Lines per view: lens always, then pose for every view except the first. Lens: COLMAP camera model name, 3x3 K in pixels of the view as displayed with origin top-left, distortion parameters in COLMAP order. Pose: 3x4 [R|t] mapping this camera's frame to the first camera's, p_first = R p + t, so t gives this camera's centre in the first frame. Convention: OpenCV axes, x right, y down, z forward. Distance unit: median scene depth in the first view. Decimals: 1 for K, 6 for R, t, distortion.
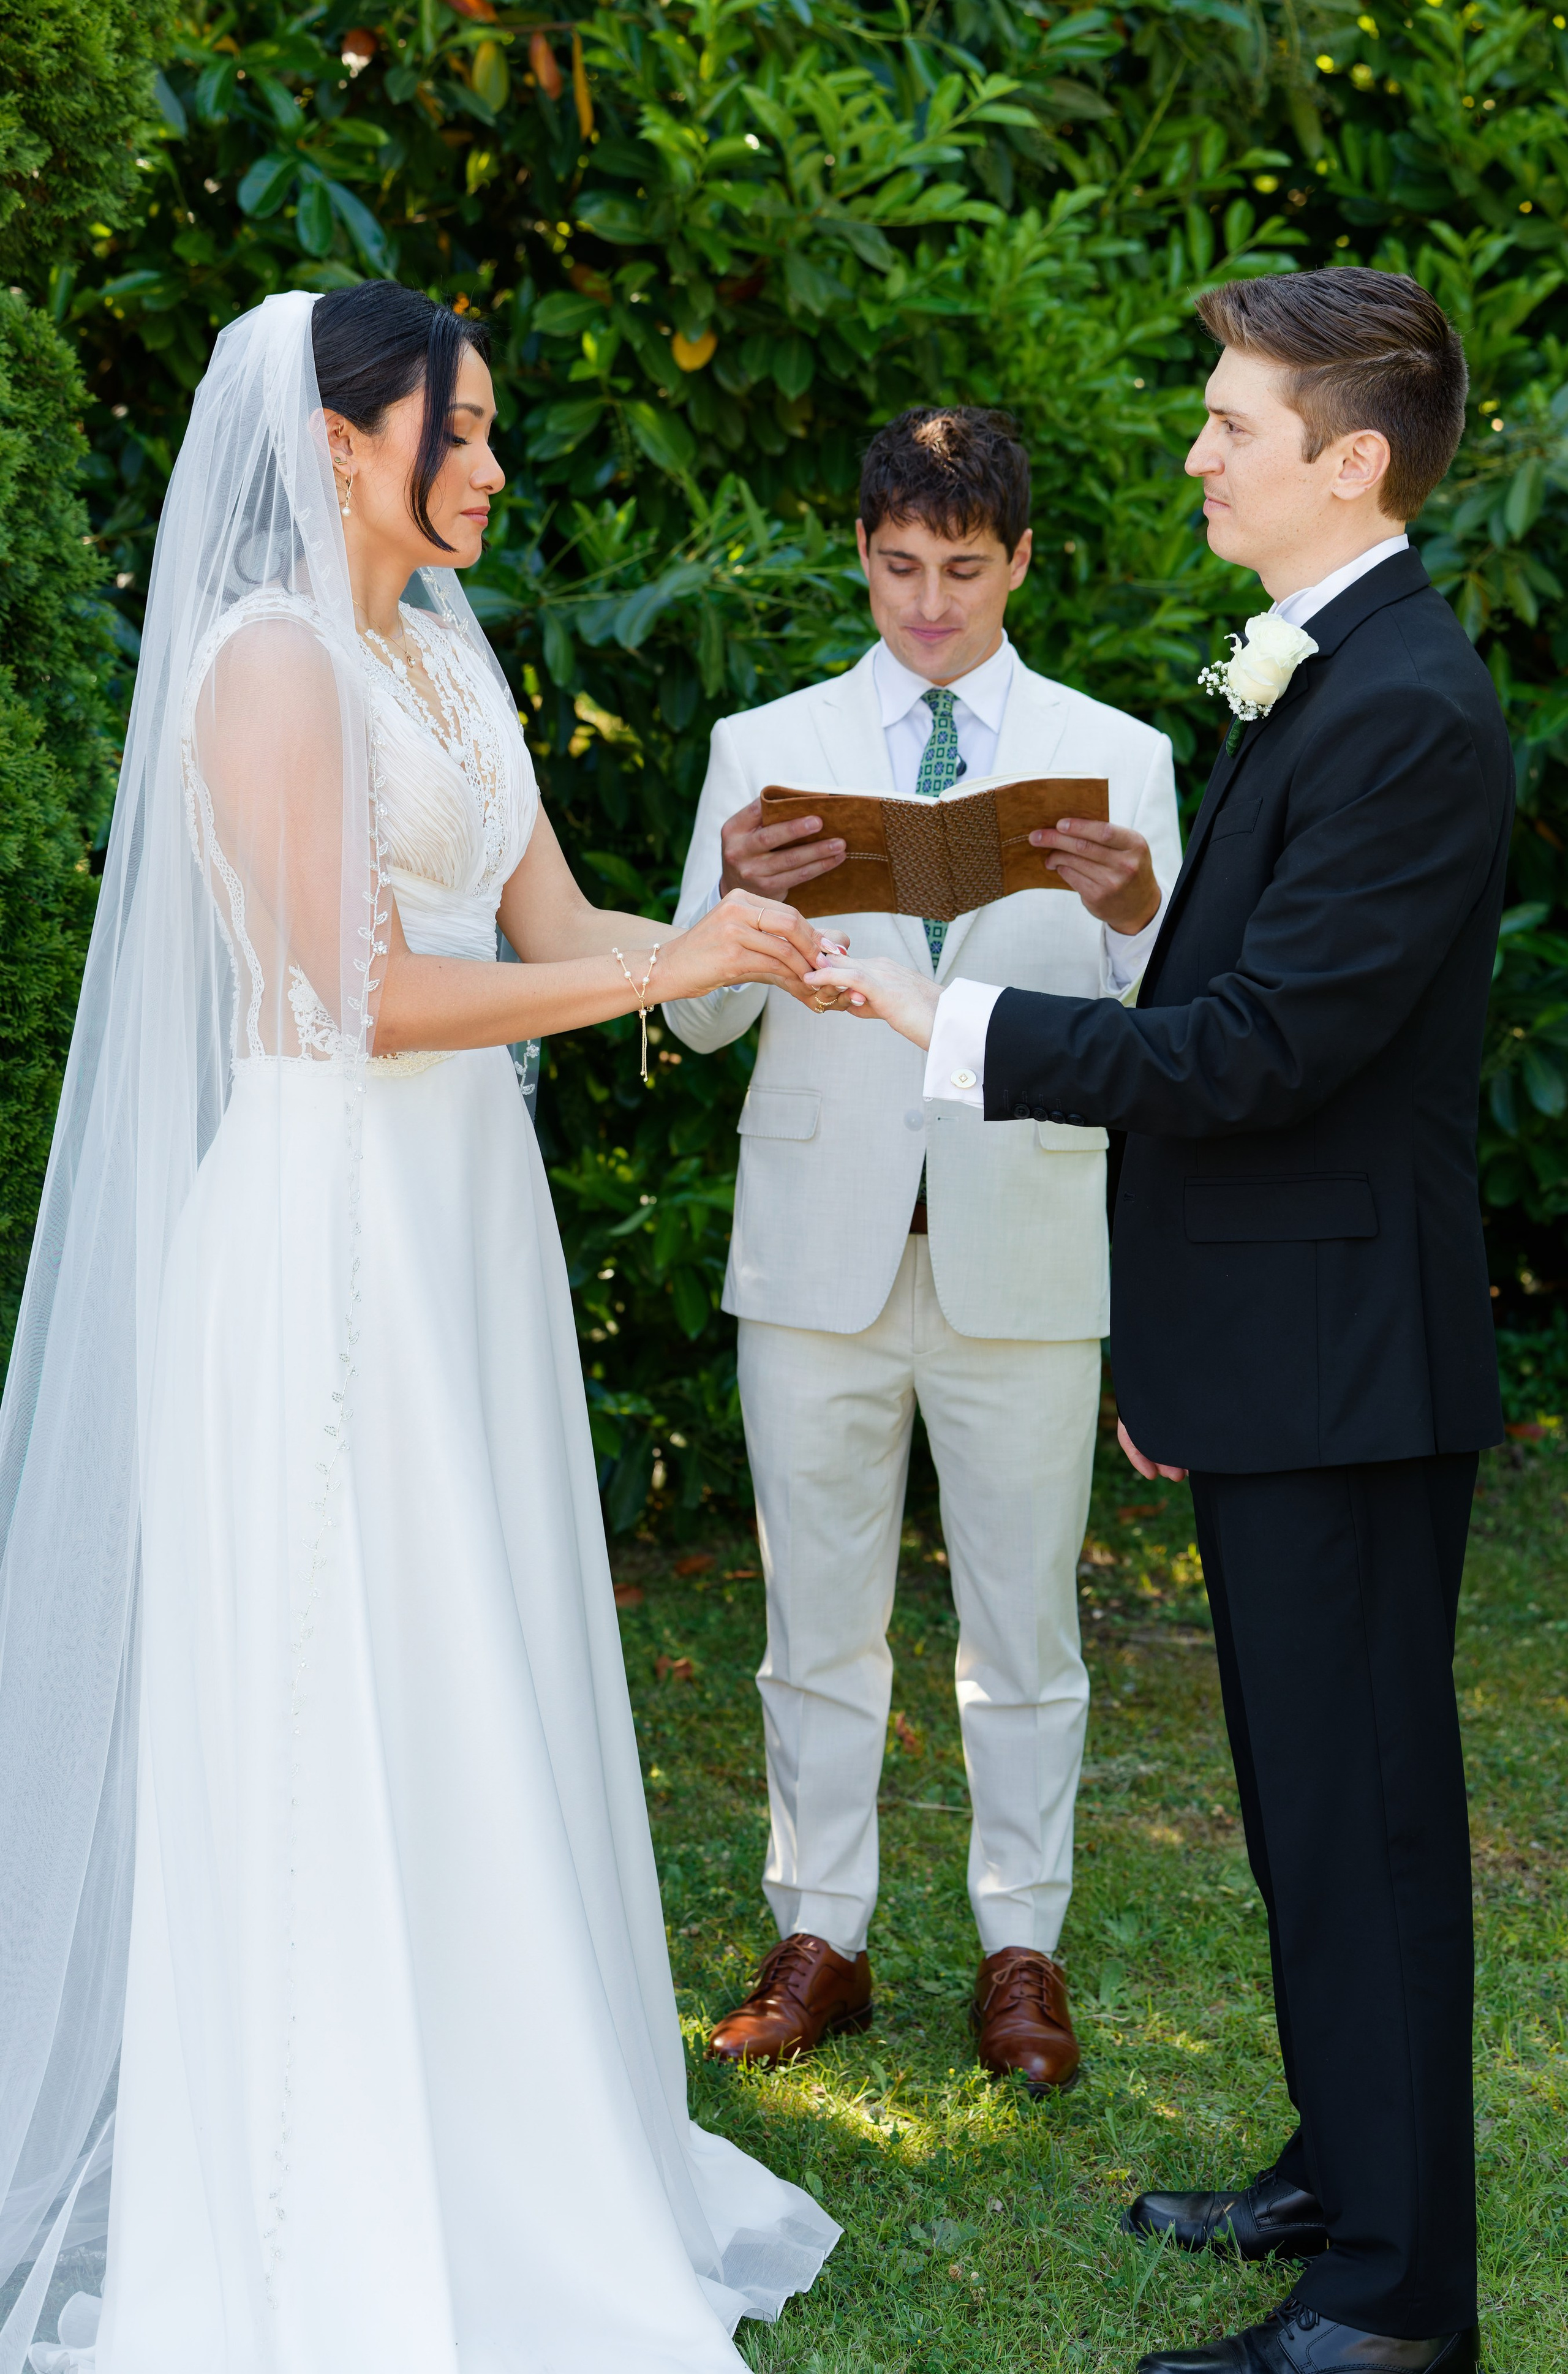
lens RADIAL K [[4740.4, 0, 784.0], [0, 4740.4, 1187.0], [0, 0, 1]] dist [0.149299, -0.039425]
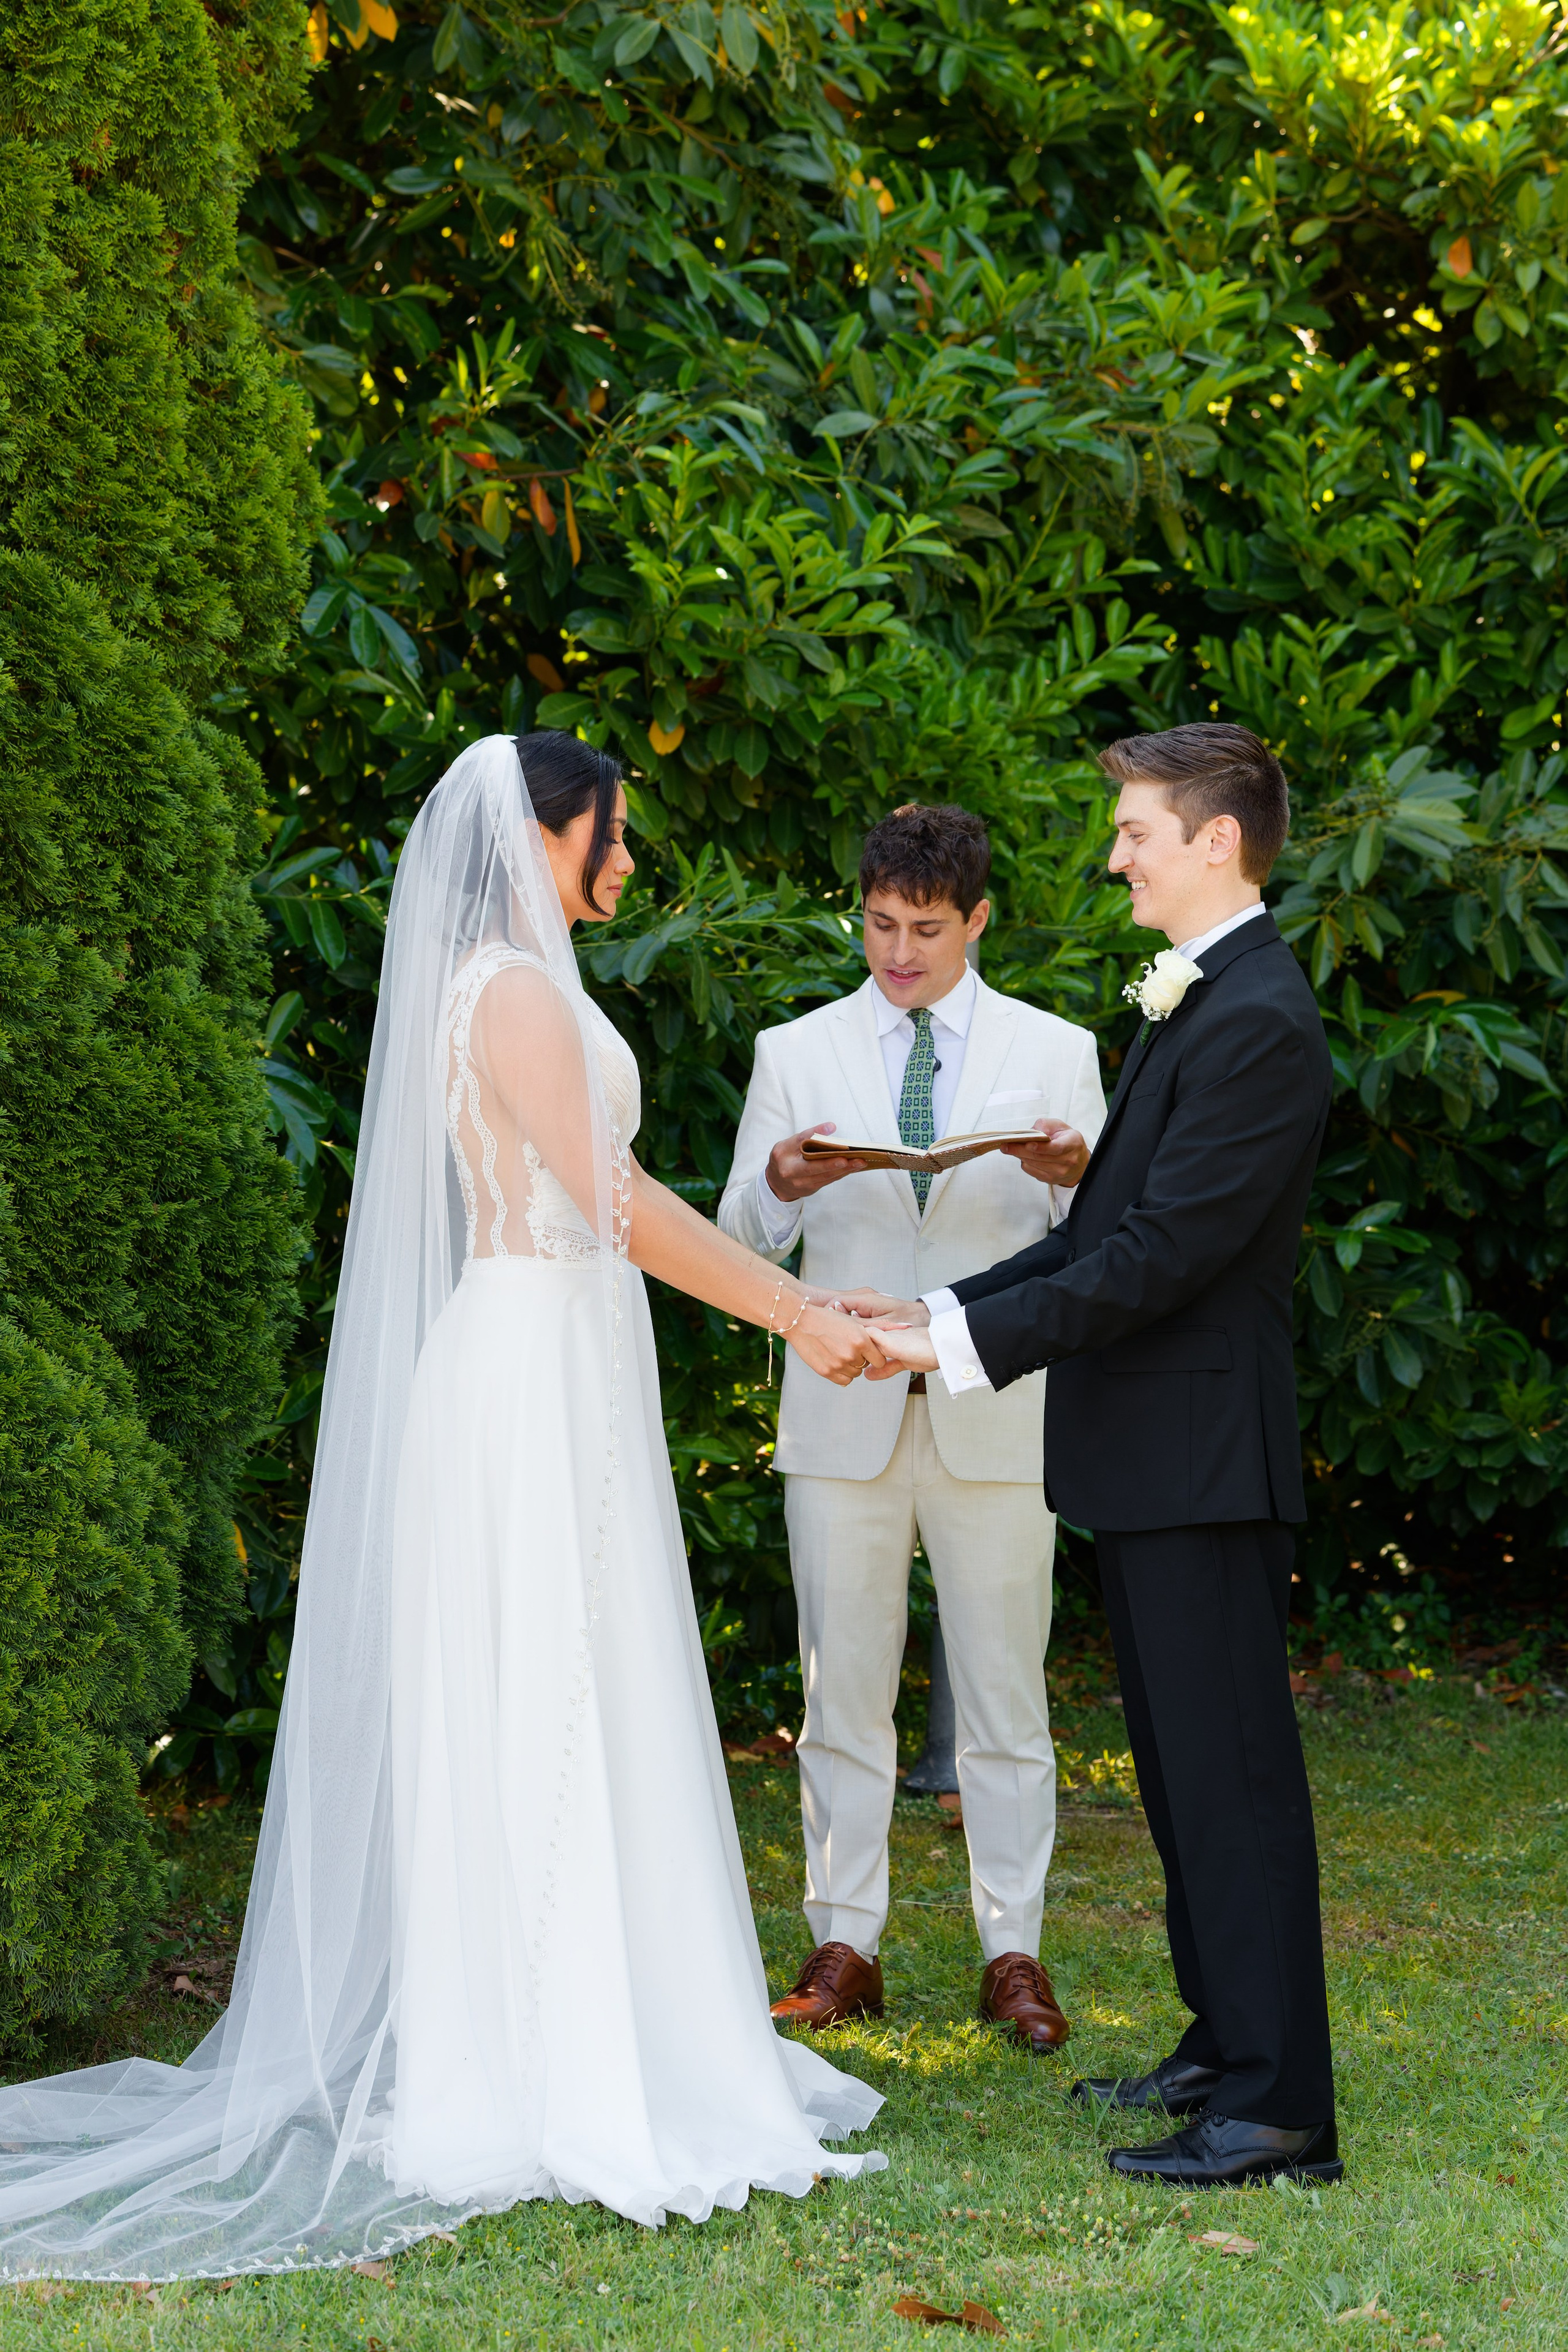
lens RADIAL K [[5562.8, 0, 703.9], [0, 5562.8, 1177.0], [0, 0, 1]] dist [0.259168, -0.363309]
pose [[0.999634, -0.012923, 0.023783, -0.045042], [0.014829, 0.996539, -0.081791, 0.048947], [-0.022644, 0.082114, 0.996366, -0.388863]]
